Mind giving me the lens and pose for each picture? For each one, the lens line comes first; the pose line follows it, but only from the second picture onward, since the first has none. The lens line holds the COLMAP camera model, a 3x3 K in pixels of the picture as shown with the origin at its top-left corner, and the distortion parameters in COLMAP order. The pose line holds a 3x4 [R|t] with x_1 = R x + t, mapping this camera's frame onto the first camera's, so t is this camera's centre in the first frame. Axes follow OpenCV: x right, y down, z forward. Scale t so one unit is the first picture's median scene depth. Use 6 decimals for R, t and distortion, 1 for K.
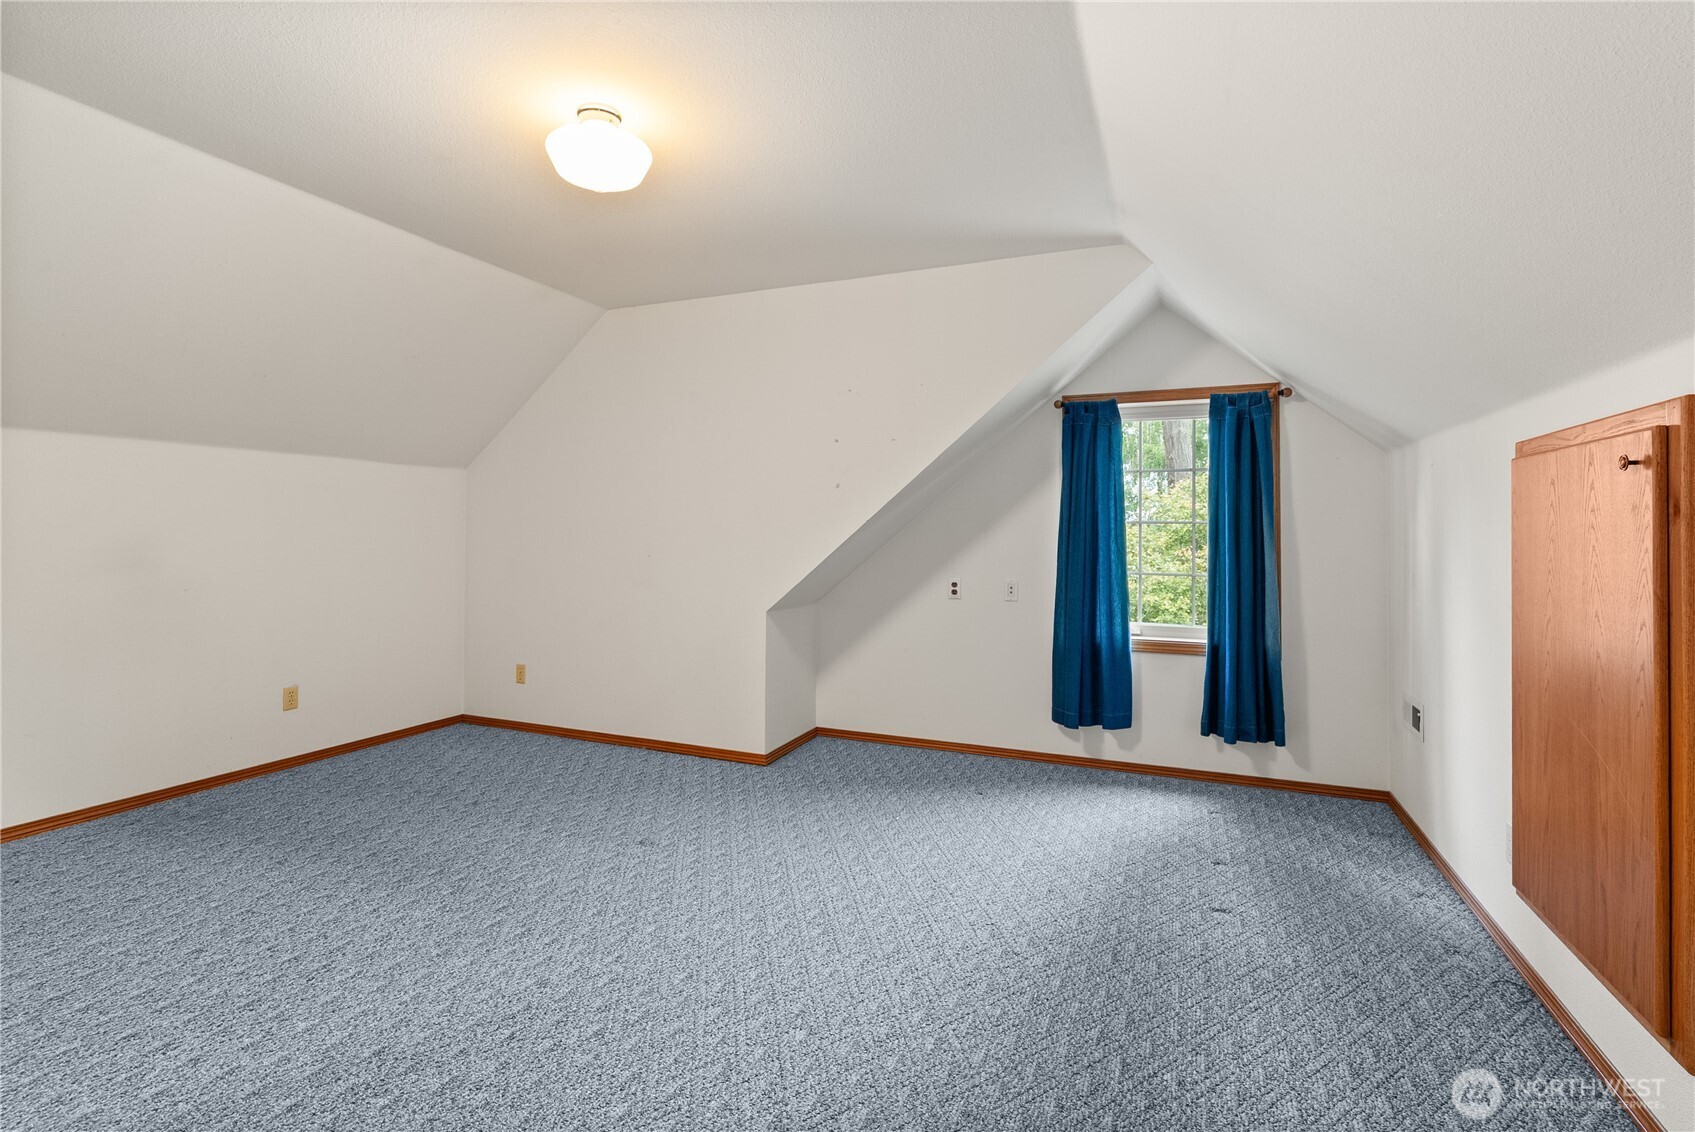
lens RADIAL K [[773.0, 0, 850.9], [0, 773.0, 552.3], [0, 0, 1]] dist [-0.005630, 0.001549]
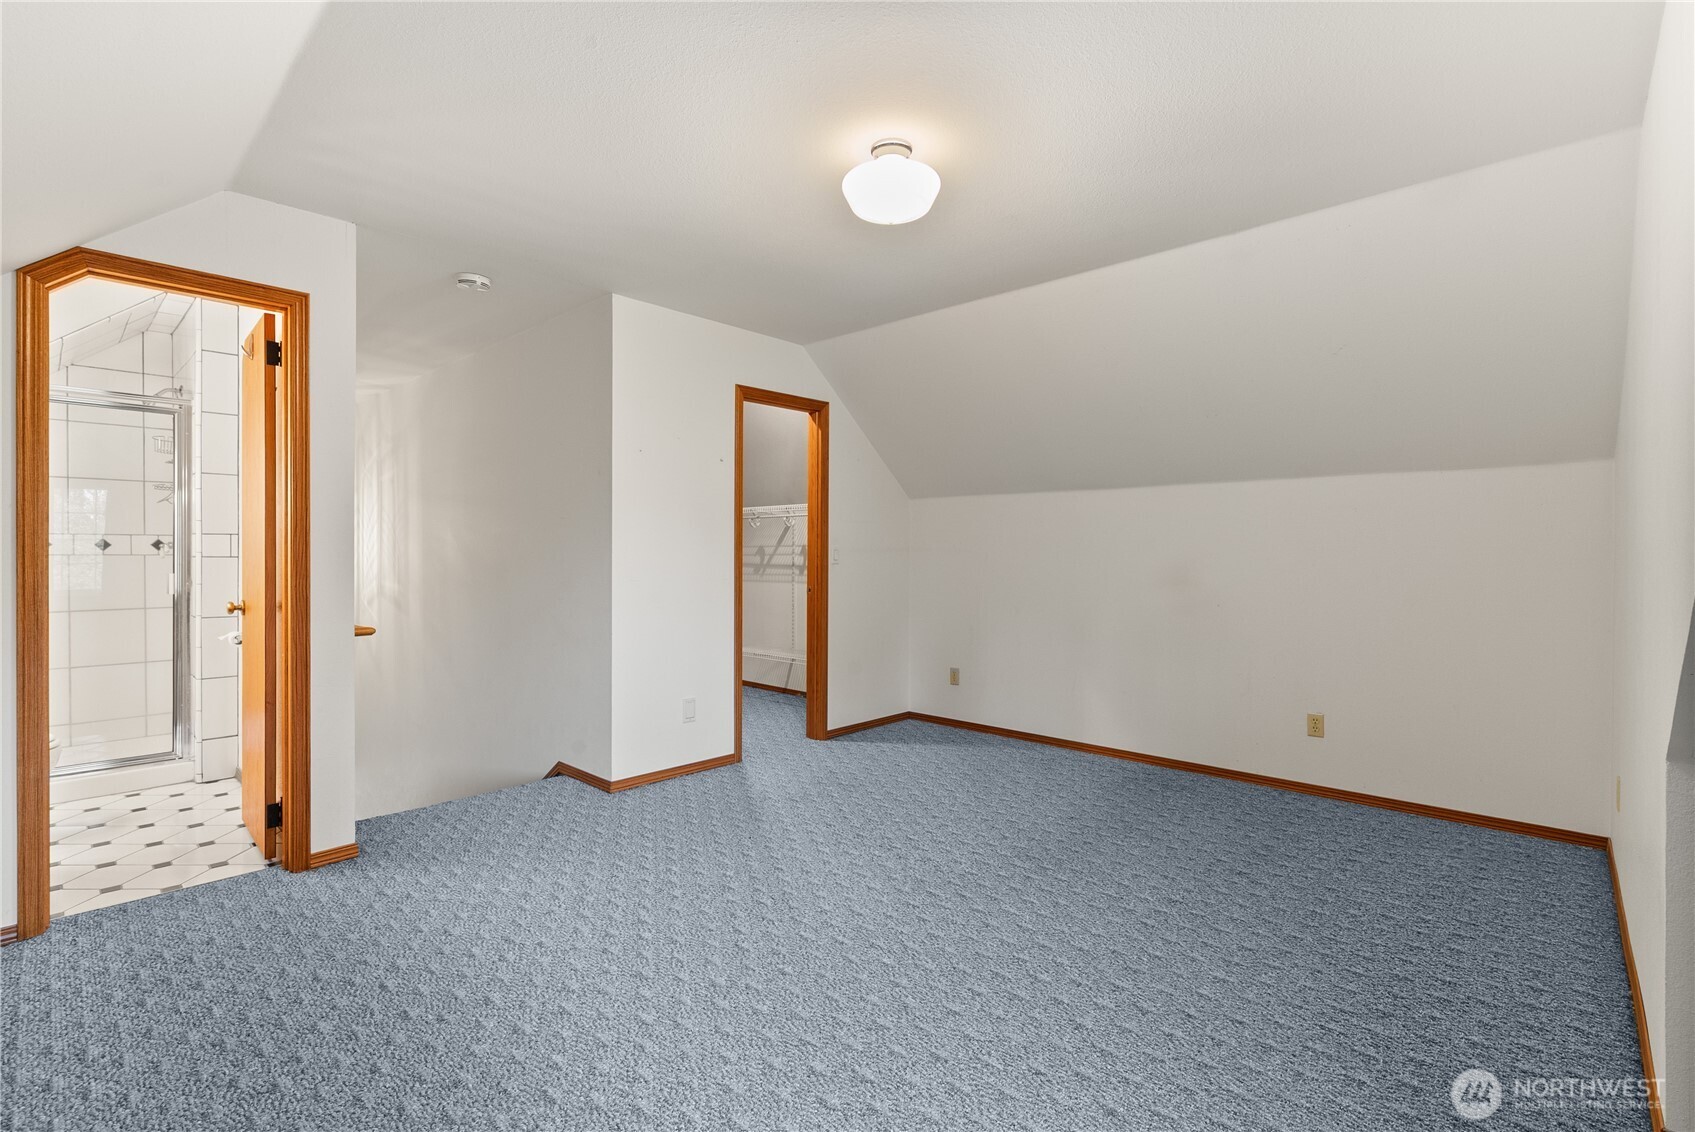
lens RADIAL K [[773.0, 0, 850.8], [0, 773.0, 562.4], [0, 0, 1]] dist [-0.005630, 0.001549]
pose [[-0.343202, 0.002790, -0.939258, 0.580808], [-0.027284, 0.999544, 0.012938, -0.022028], [0.938865, 0.030067, -0.342969, 1.107417]]
